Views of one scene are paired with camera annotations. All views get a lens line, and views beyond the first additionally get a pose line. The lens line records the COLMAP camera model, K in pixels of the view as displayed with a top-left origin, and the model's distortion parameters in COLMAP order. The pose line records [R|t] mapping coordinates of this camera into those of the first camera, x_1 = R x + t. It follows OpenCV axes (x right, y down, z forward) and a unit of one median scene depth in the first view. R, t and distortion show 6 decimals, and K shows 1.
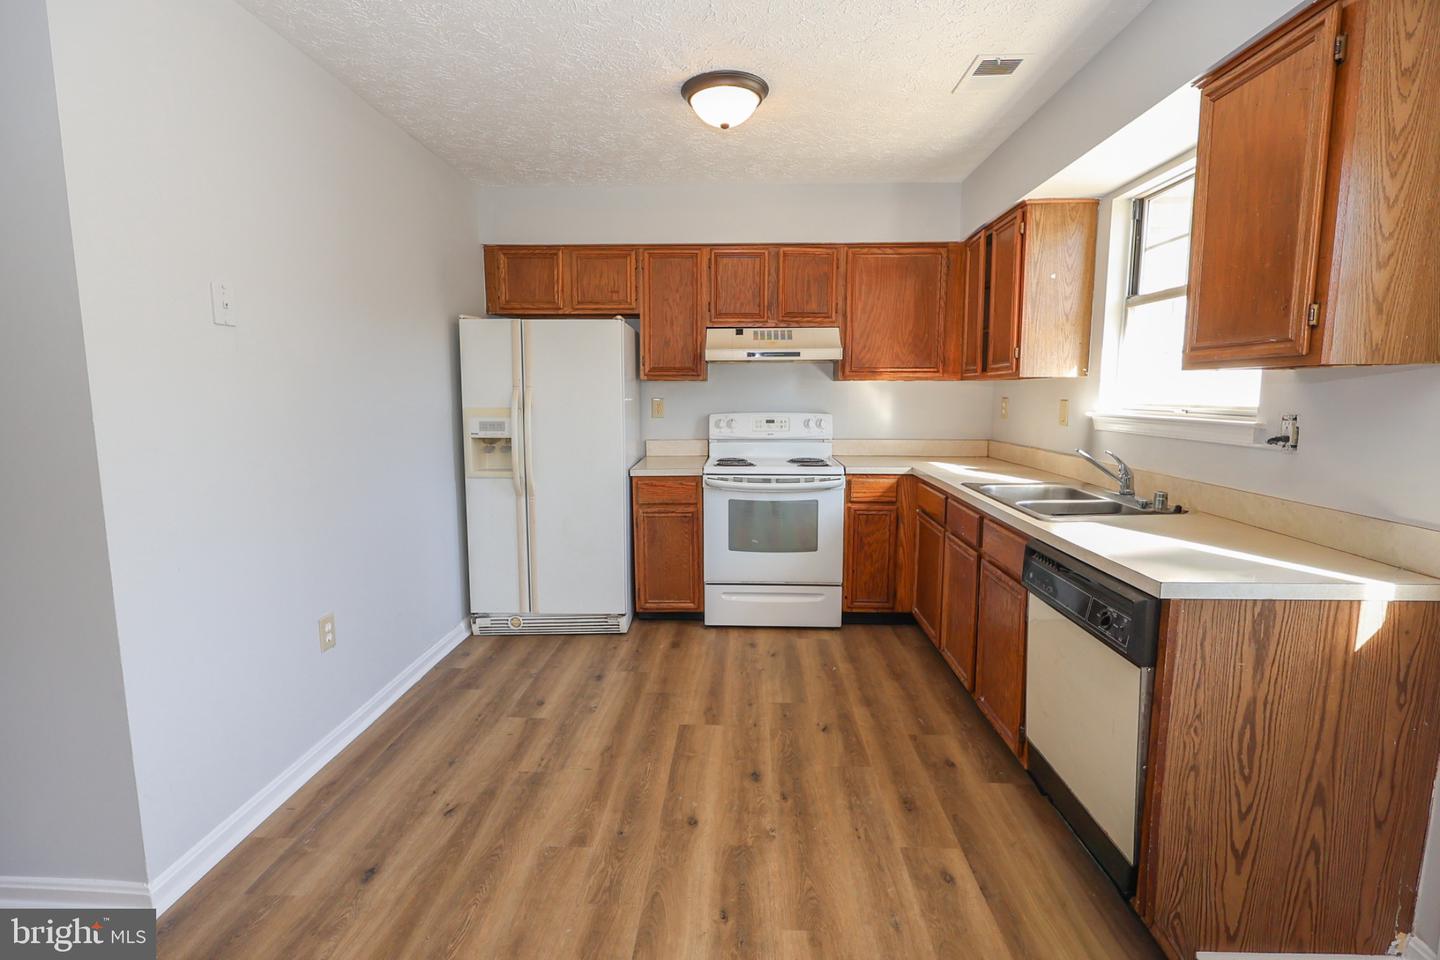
lens RADIAL K [[668.3, 0, 714.8], [0, 668.3, 475.7], [0, 0, 1]] dist [-0.002102, 0.000177]
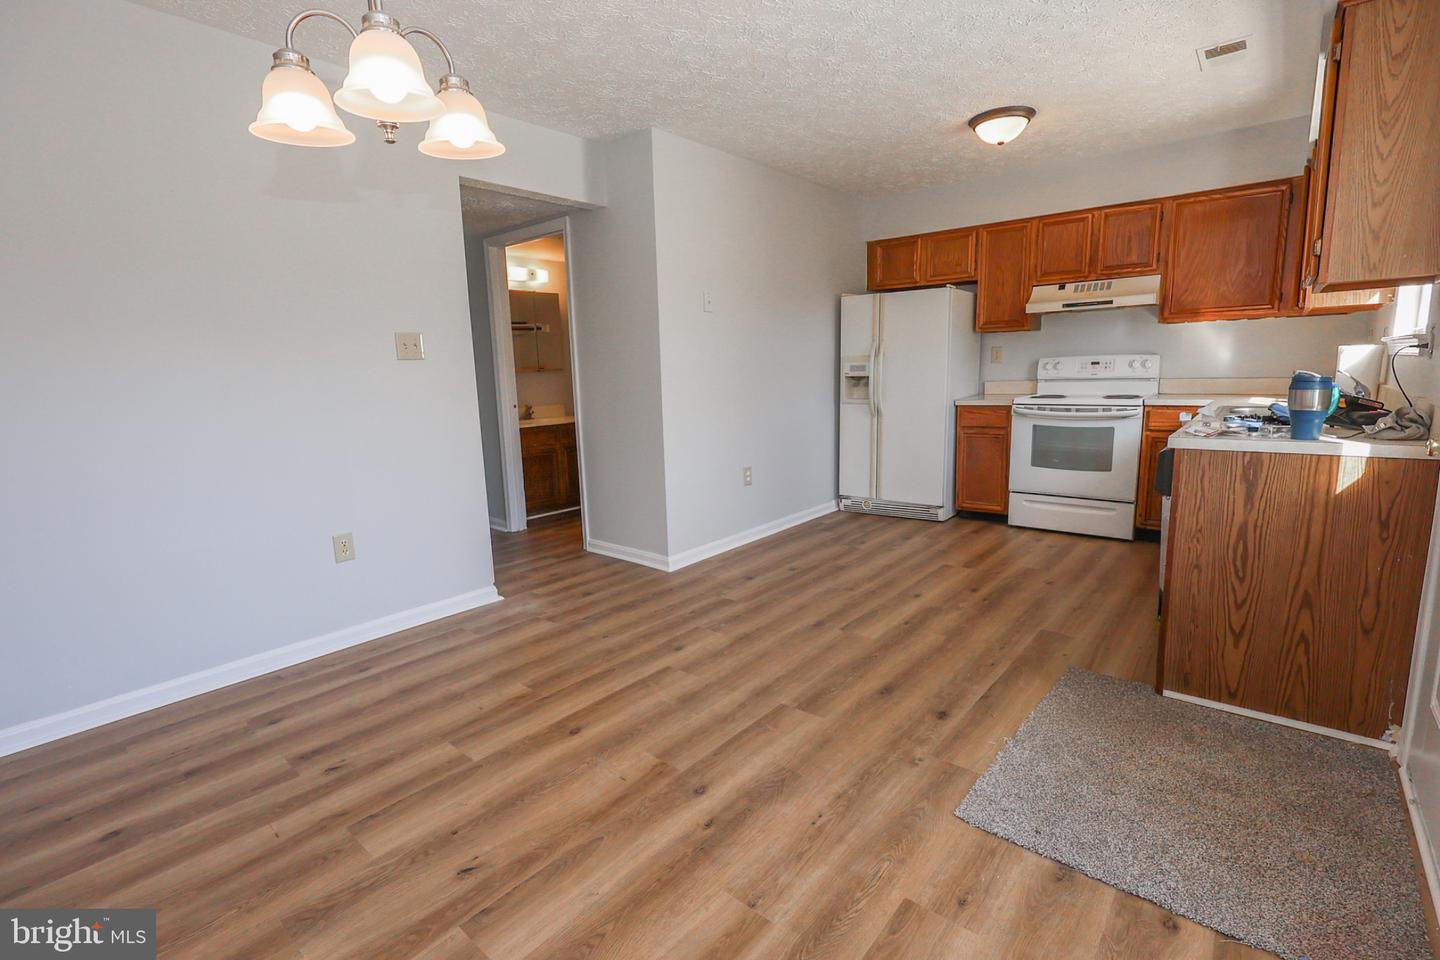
lens RADIAL K [[662.3, 0, 715.4], [0, 662.3, 474.1], [0, 0, 1]] dist [-0.003375, 0.000498]
pose [[0.789609, 0.076031, -0.608882, 0.387207], [-0.049179, 0.996943, 0.060712, 0.101278], [0.611636, -0.017995, 0.790934, -0.421117]]
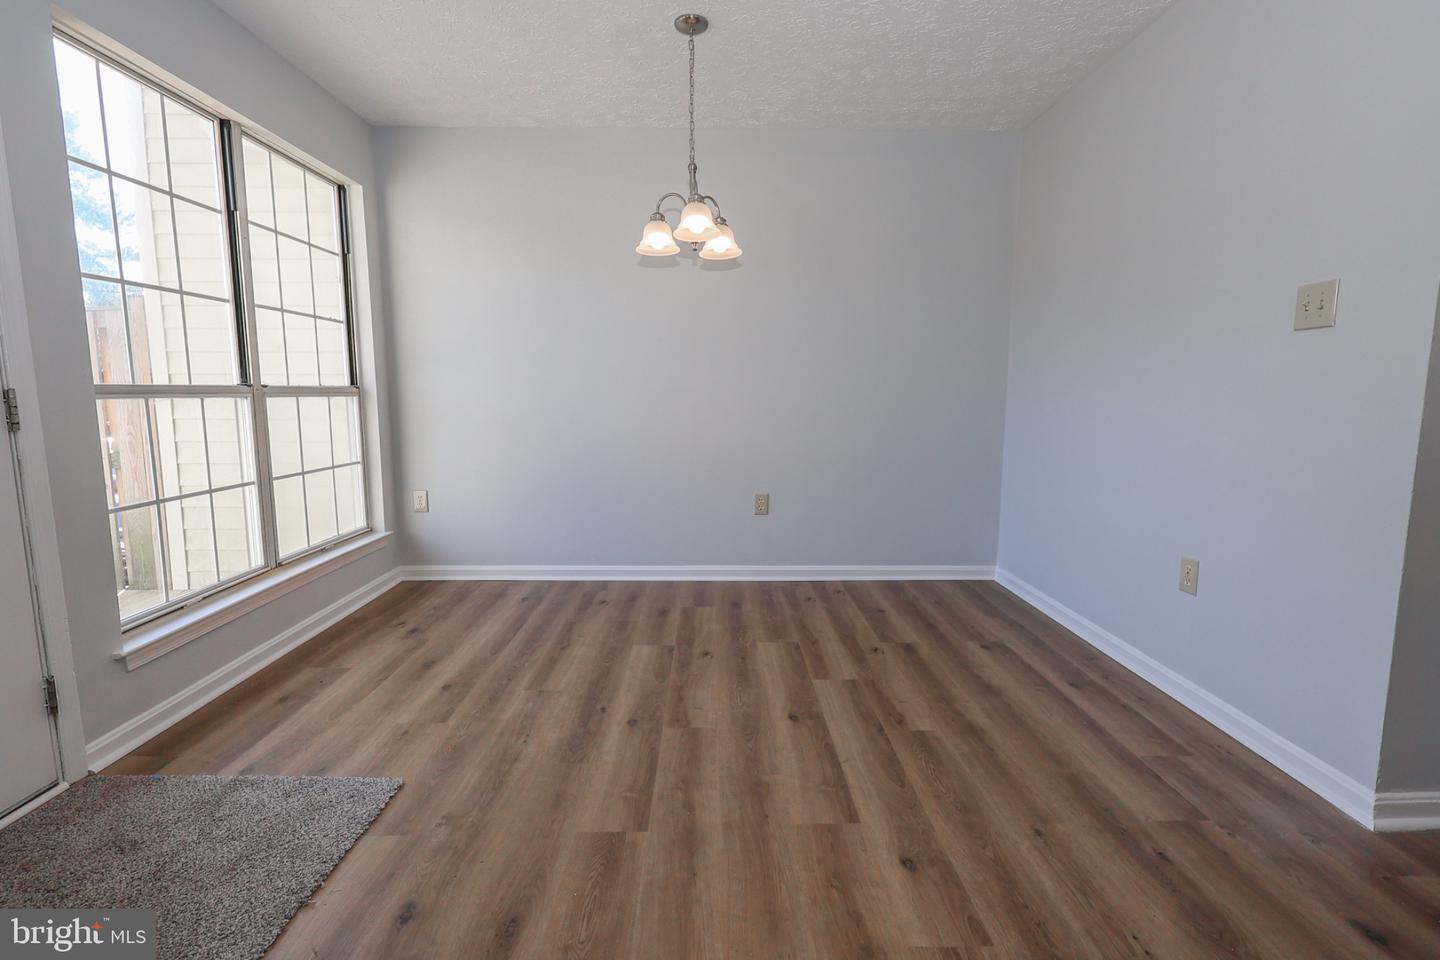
lens RADIAL K [[660.3, 0, 717.6], [0, 660.3, 477.6], [0, 0, 1]] dist [-0.004402, 0.001222]
pose [[-0.998490, 0.007921, -0.054353, -0.049423], [-0.005933, 0.968207, 0.250079, -0.008269], [0.054606, 0.250024, -0.966699, 0.728785]]
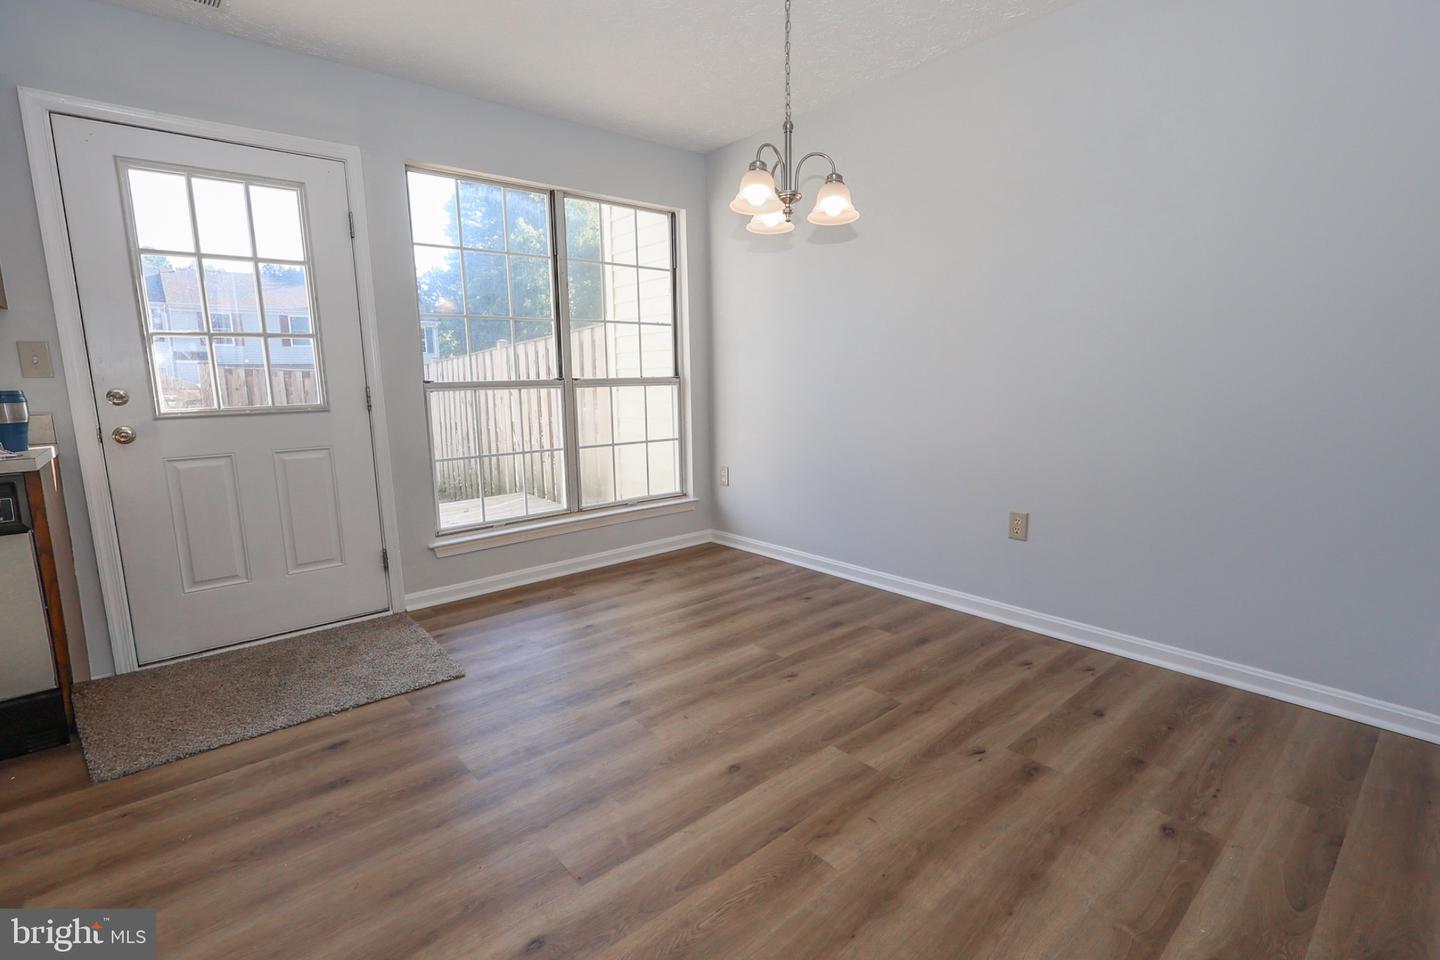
lens RADIAL K [[660.3, 0, 717.6], [0, 660.3, 477.6], [0, 0, 1]] dist [-0.004402, 0.001222]
pose [[-0.680898, -0.096418, 0.726004, -0.605453], [0.110593, 0.966393, 0.232065, 0.020616], [-0.723980, 0.238304, -0.647352, 0.432884]]
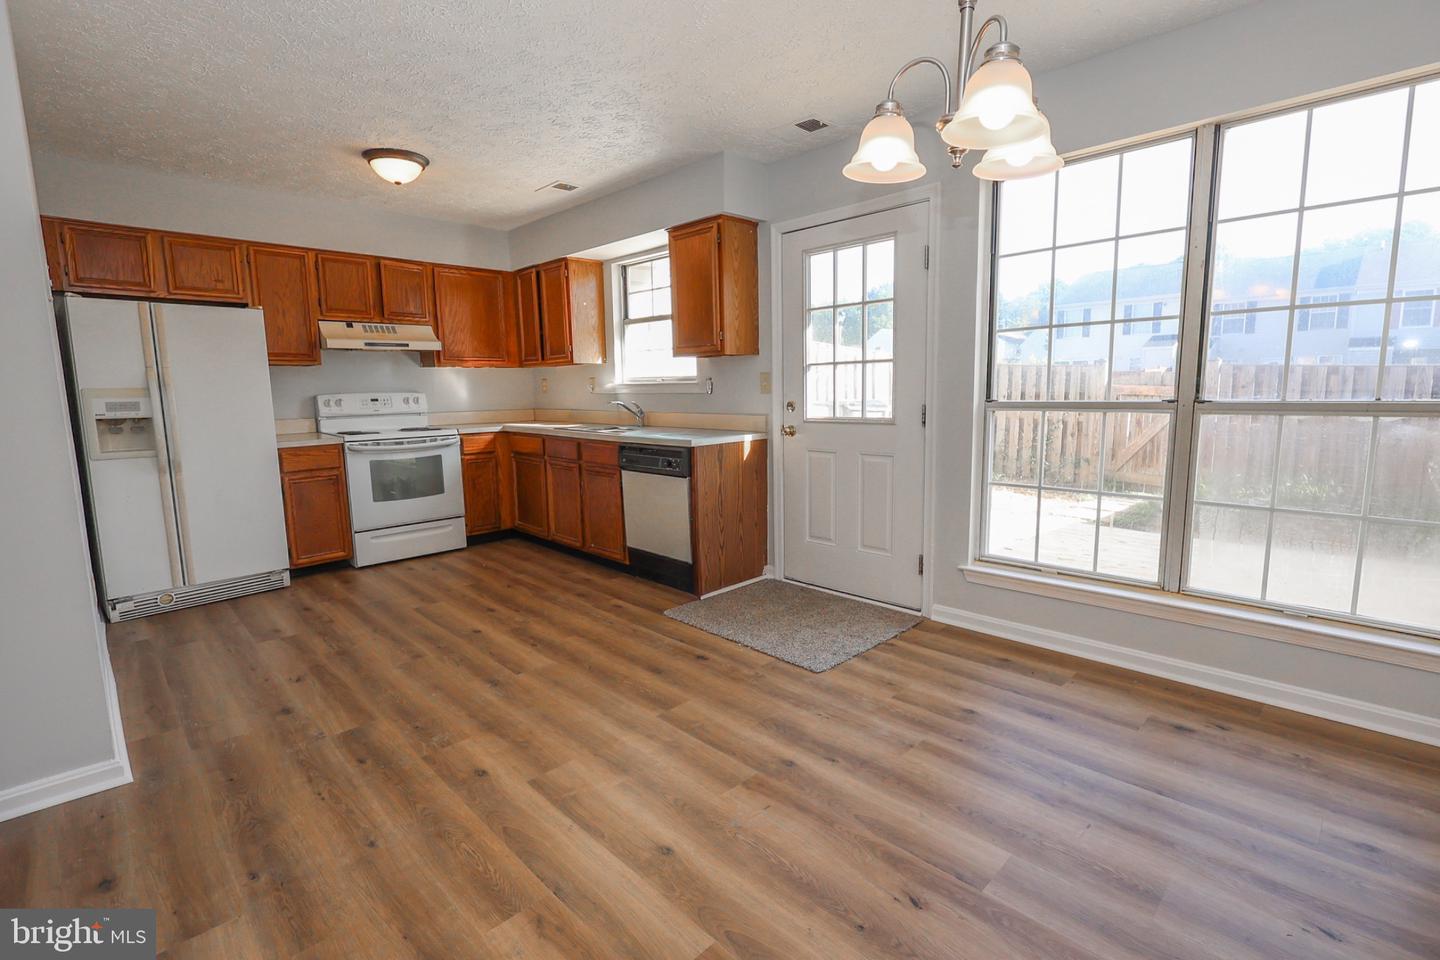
lens RADIAL K [[660.3, 0, 717.6], [0, 660.3, 477.6], [0, 0, 1]] dist [-0.004402, 0.001222]
pose [[0.680367, -0.111237, 0.724381, -0.533962], [0.107226, 0.992887, 0.051758, 0.090044], [-0.724985, 0.042458, 0.687455, -0.382649]]
